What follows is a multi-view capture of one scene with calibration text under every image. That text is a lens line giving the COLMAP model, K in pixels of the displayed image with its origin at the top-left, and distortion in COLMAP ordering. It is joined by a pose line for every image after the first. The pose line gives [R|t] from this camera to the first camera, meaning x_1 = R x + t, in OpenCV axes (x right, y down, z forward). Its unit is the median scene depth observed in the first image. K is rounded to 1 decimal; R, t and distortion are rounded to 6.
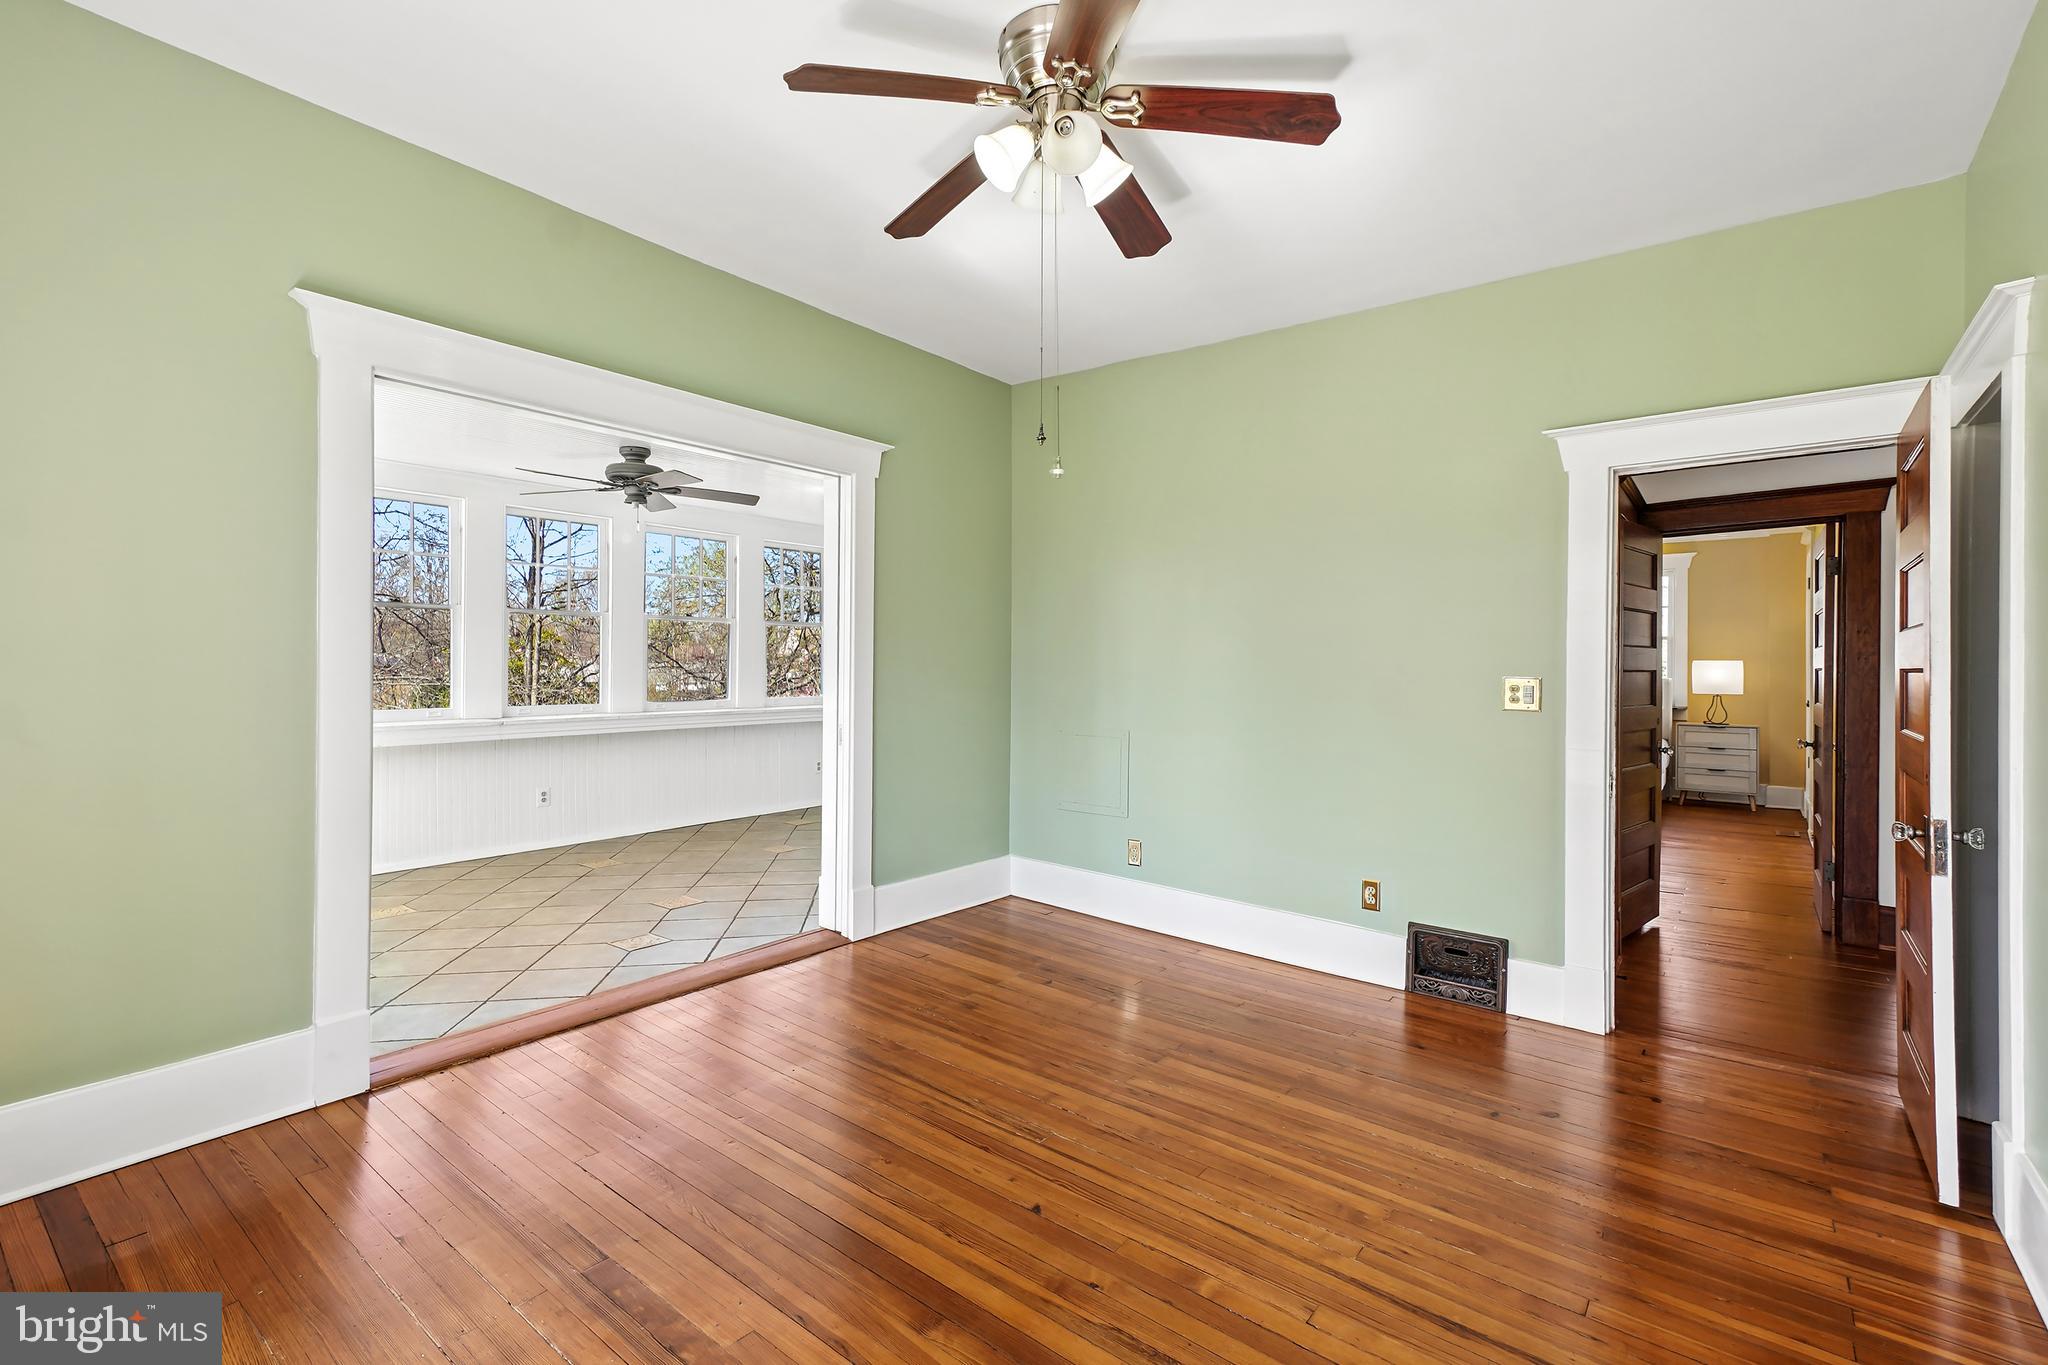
lens RADIAL K [[897.7, 0, 1022.2], [0, 897.7, 663.3], [0, 0, 1]] dist [-0.001763, -0.000695]
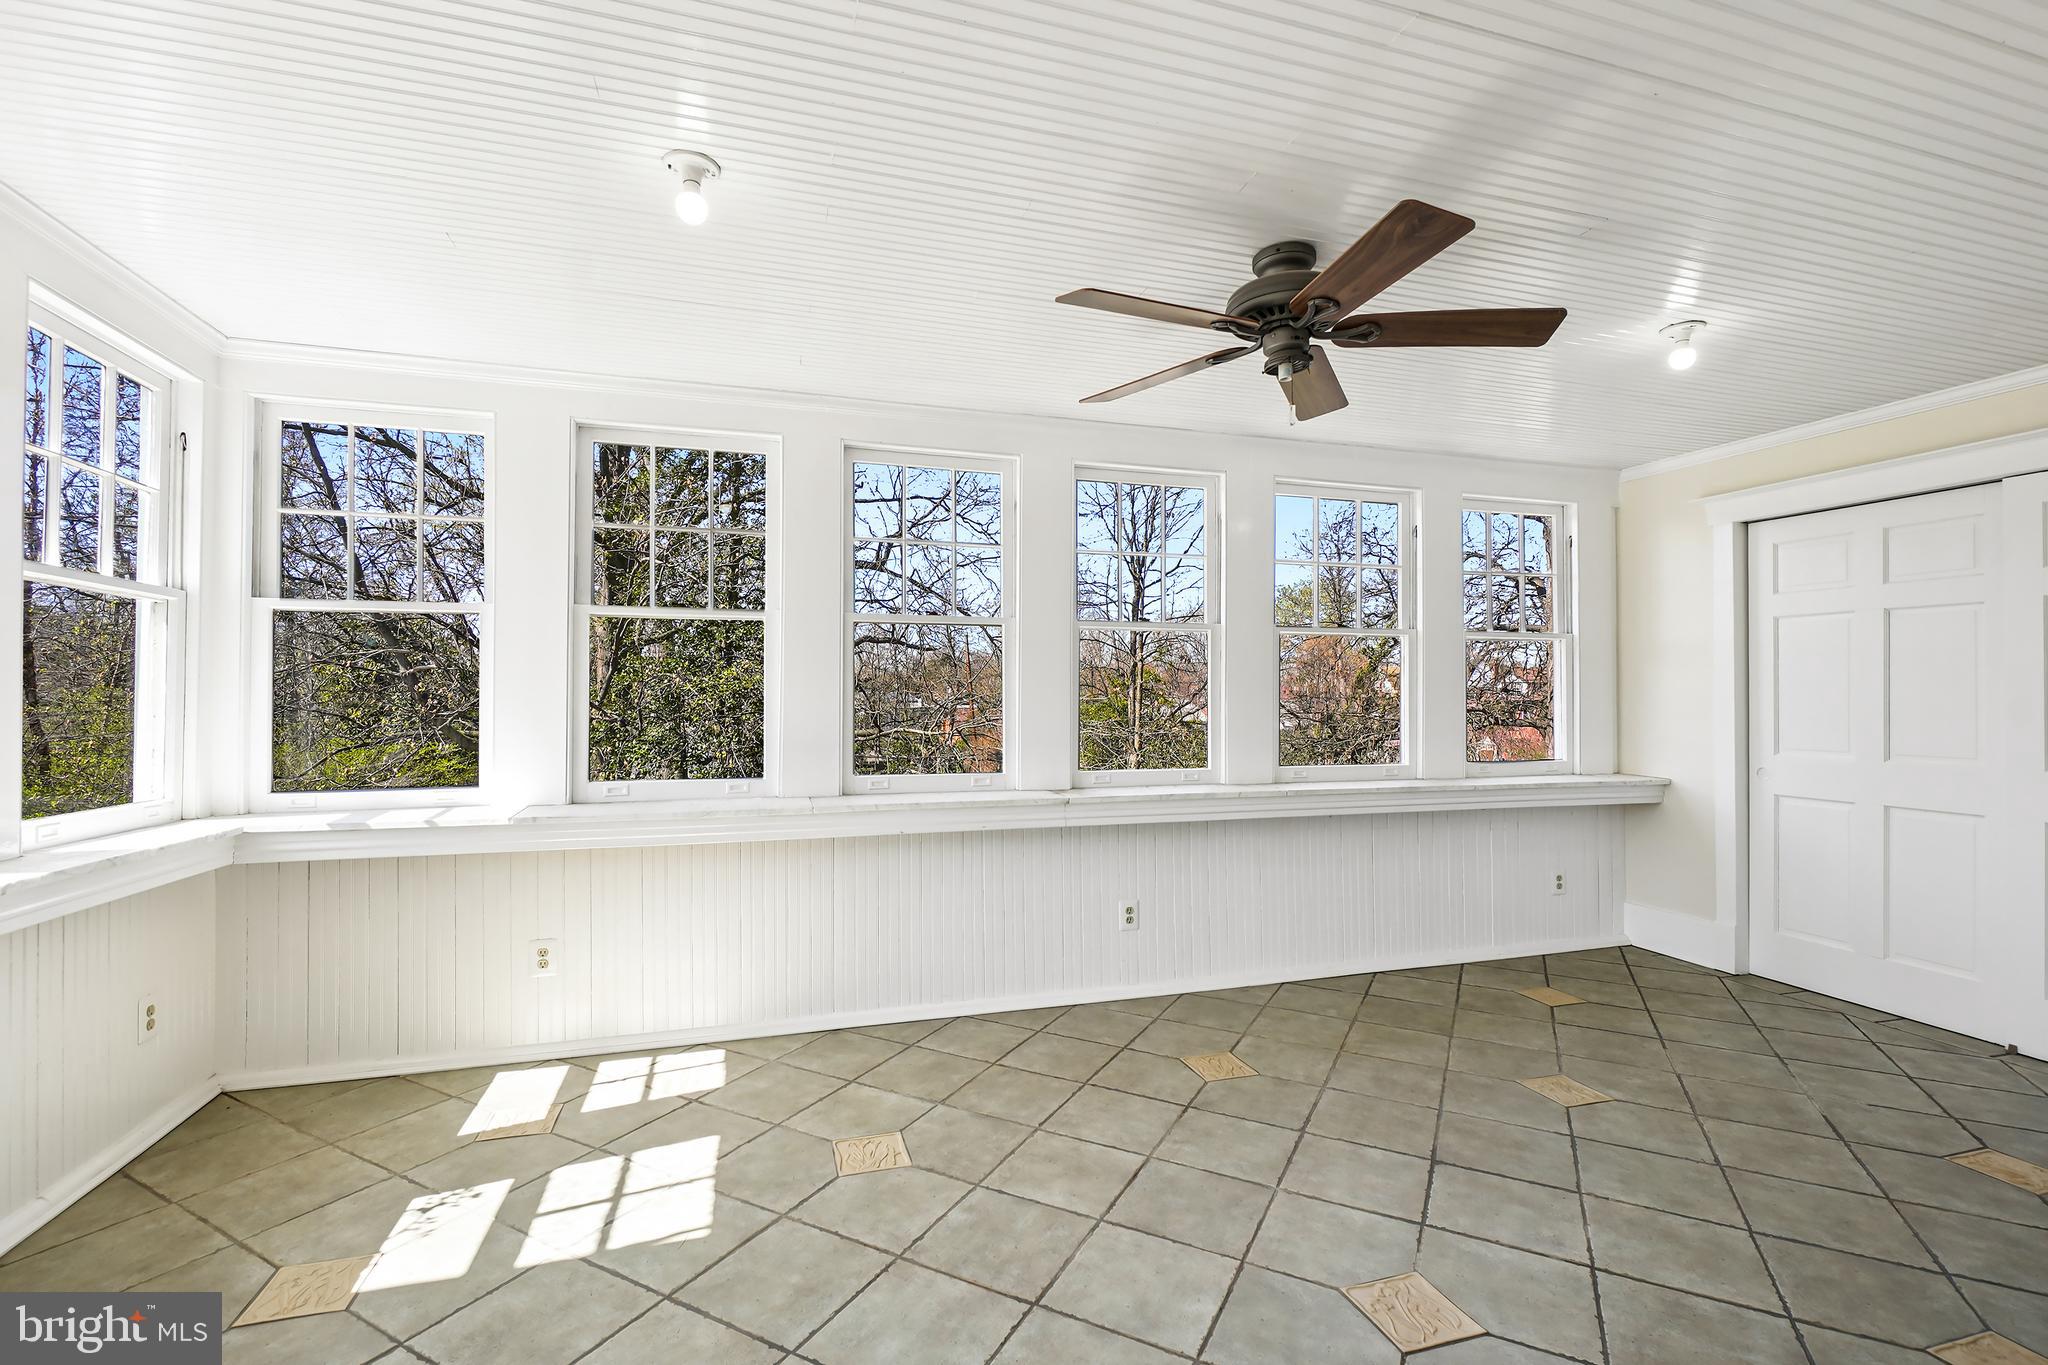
lens RADIAL K [[897.7, 0, 1019.5], [0, 897.7, 686.6], [0, 0, 1]] dist [-0.001763, -0.000695]
pose [[0.806239, -0.013510, -0.591436, -0.228412], [0.003695, 0.999835, -0.017801, -0.004023], [0.591579, 0.012166, 0.806155, 0.462349]]
